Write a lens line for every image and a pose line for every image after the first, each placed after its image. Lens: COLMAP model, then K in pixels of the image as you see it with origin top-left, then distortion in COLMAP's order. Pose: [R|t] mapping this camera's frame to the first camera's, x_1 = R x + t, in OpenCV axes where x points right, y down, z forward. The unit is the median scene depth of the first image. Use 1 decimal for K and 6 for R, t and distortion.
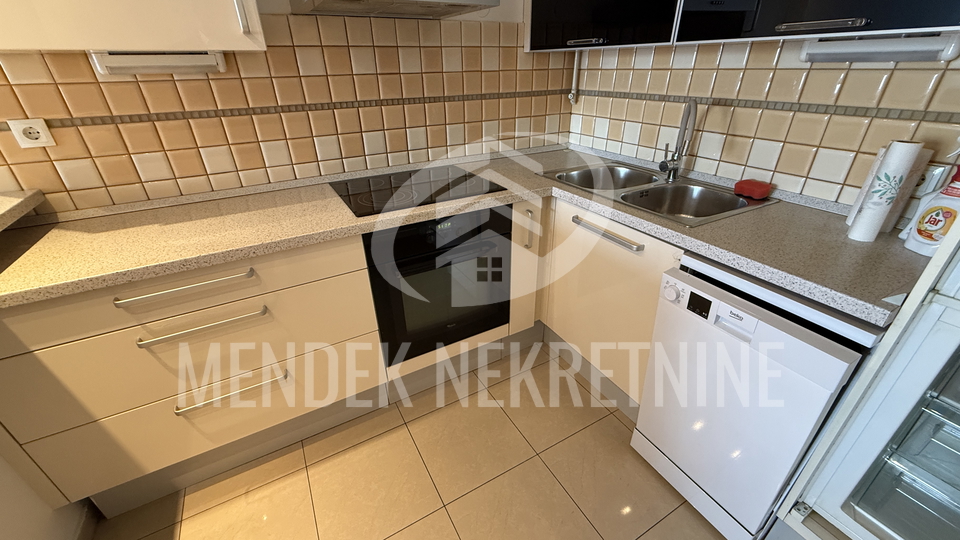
lens RADIAL K [[382.5, 0, 477.5], [0, 382.5, 268.2], [0, 0, 1]] dist [0.000847, 0.000286]
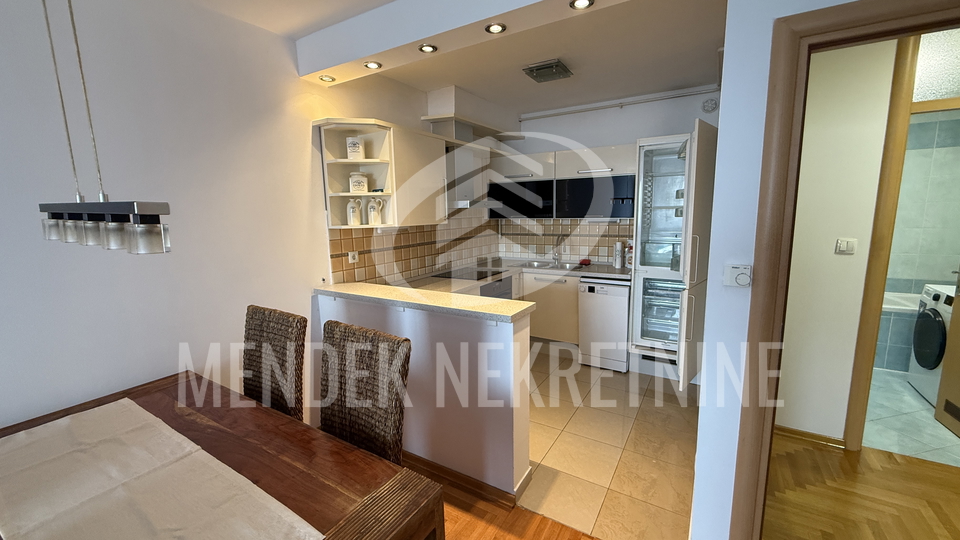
lens RADIAL K [[382.5, 0, 477.5], [0, 382.5, 268.2], [0, 0, 1]] dist [0.000847, 0.000286]
pose [[0.874932, -0.075600, 0.478308, -1.561688], [0.235293, 0.929671, -0.283461, 0.529138], [-0.423239, 0.360551, 0.831187, -1.186499]]
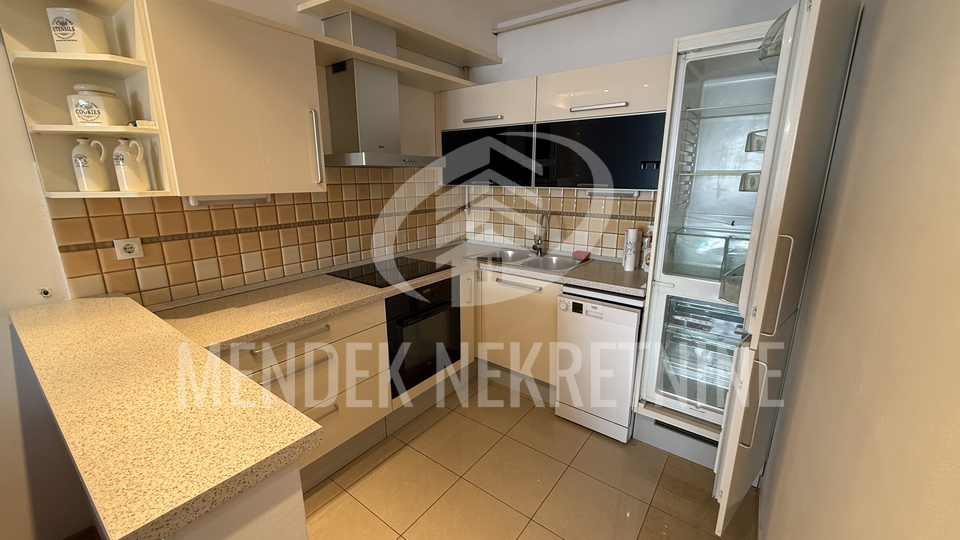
lens RADIAL K [[382.5, 0, 477.5], [0, 382.5, 268.2], [0, 0, 1]] dist [0.000847, 0.000286]
pose [[0.914590, -0.079562, 0.396479, -0.575153], [0.177208, 0.960154, -0.216104, 0.197844], [-0.363487, 0.267906, 0.892246, -0.559552]]
